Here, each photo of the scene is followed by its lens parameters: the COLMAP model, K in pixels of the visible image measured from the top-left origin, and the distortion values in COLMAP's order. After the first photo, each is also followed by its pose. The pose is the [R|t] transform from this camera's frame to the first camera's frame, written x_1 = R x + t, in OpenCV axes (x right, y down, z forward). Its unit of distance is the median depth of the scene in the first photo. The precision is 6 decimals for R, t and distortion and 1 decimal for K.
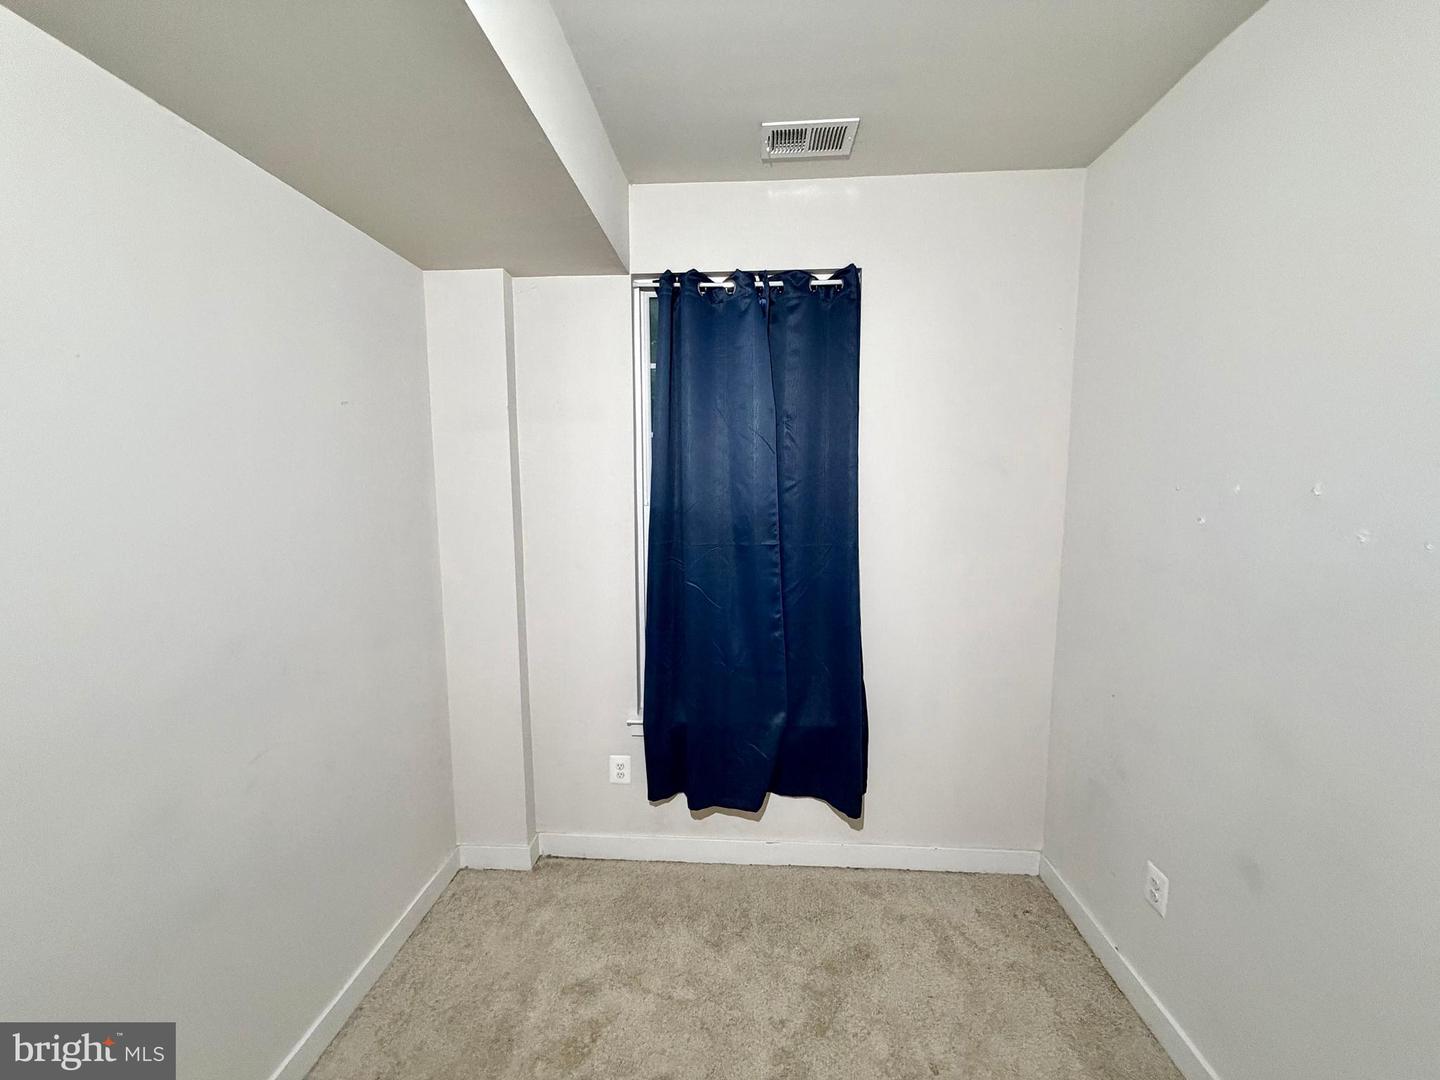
lens RADIAL K [[571.6, 0, 716.1], [0, 571.6, 539.9], [0, 0, 1]] dist [-0.000497, 0.000153]
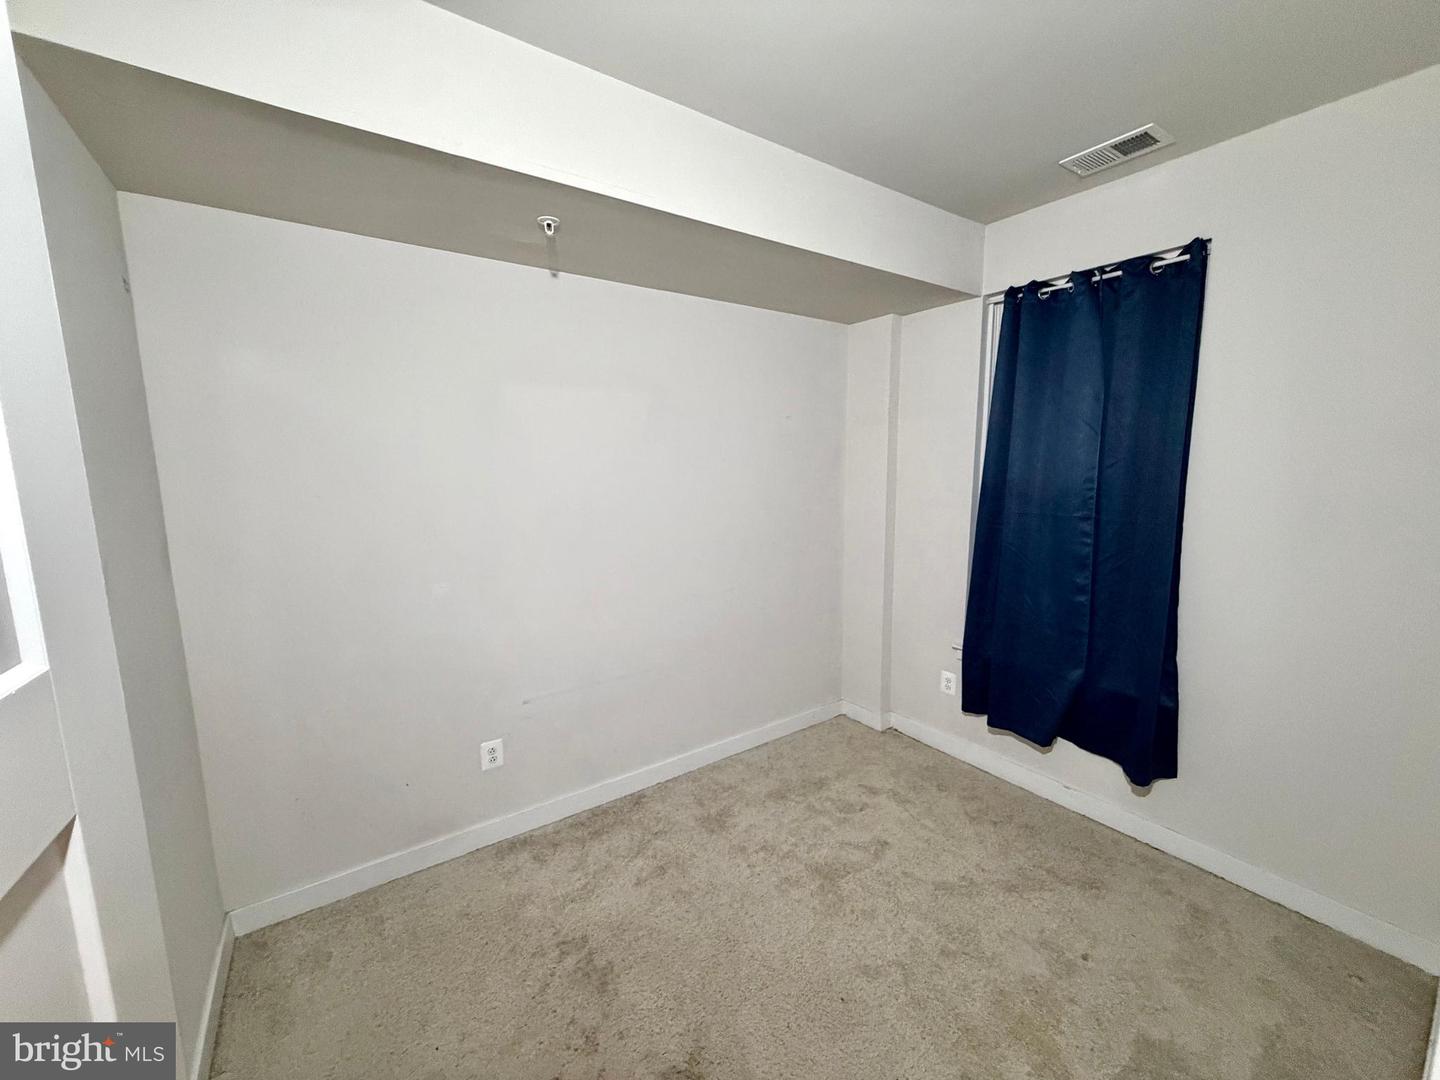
lens RADIAL K [[571.6, 0, 716.1], [0, 571.6, 539.9], [0, 0, 1]] dist [-0.000497, 0.000153]
pose [[0.623074, 0.105380, -0.775031, 0.511814], [-0.078874, 0.994297, 0.071784, 0.029957], [0.778176, 0.016403, 0.627833, -0.245953]]
